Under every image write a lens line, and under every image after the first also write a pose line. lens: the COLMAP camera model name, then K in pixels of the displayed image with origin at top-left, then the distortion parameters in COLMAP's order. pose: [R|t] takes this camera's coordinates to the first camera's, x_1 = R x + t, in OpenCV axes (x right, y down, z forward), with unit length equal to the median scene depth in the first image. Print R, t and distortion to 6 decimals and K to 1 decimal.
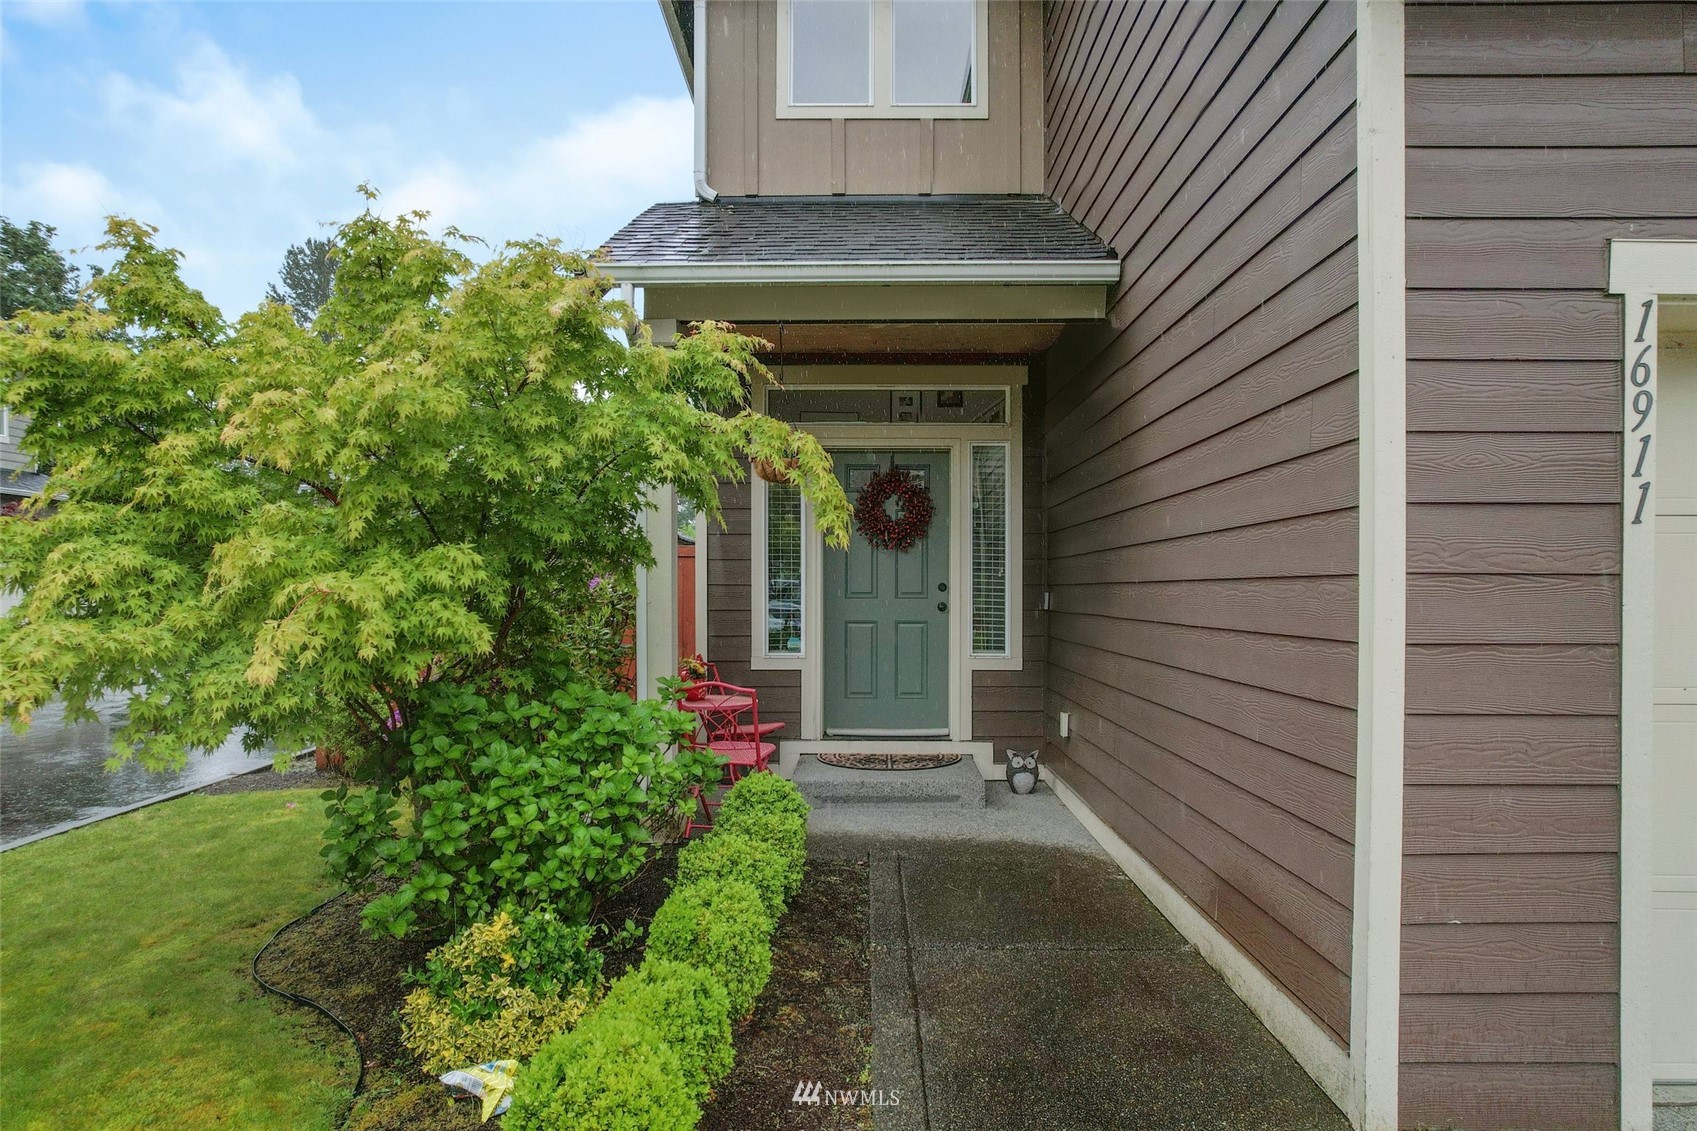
lens RADIAL K [[1087.7, 0, 857.9], [0, 1087.7, 616.9], [0, 0, 1]] dist [-0.032331, 0.015901]
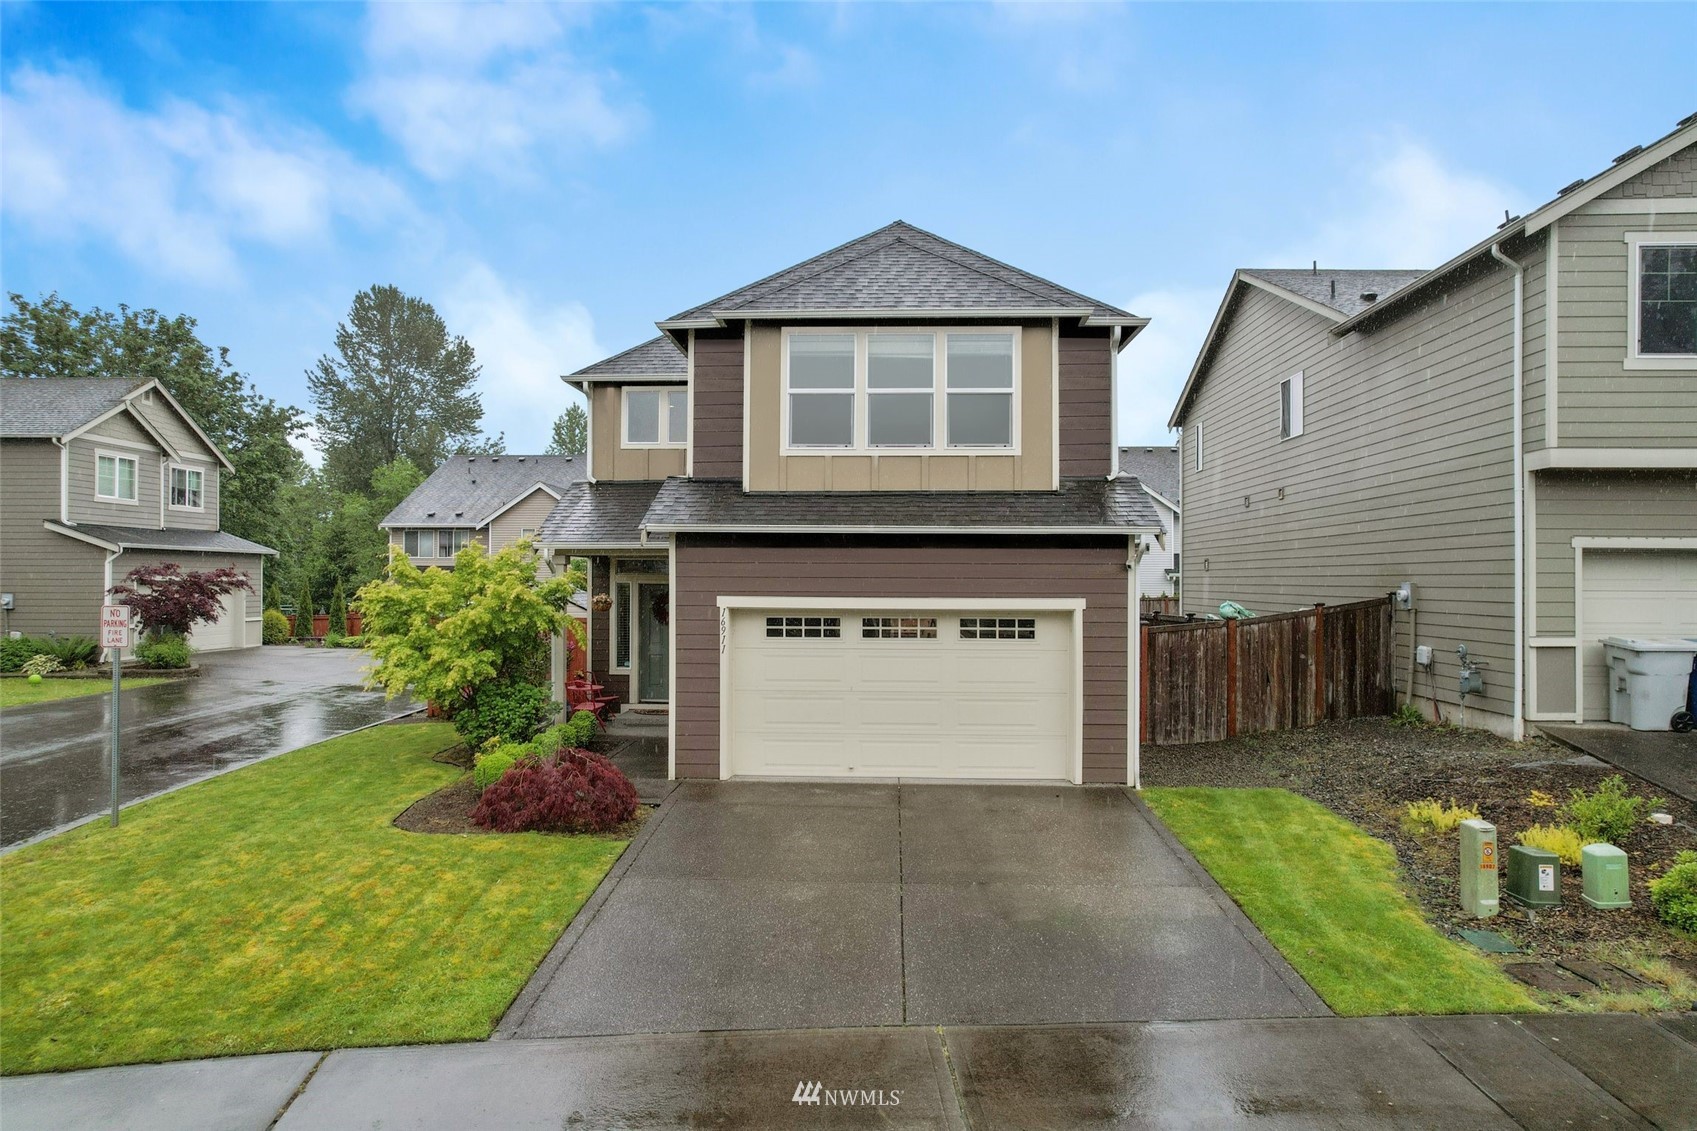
lens RADIAL K [[1087.7, 0, 853.3], [0, 1087.7, 568.7], [0, 0, 1]] dist [-0.032331, 0.015901]
pose [[0.999329, 0.003379, -0.036483, 0.714541], [-0.004447, 0.999563, -0.029234, -0.158762], [0.036369, 0.029377, 0.998907, -1.885528]]
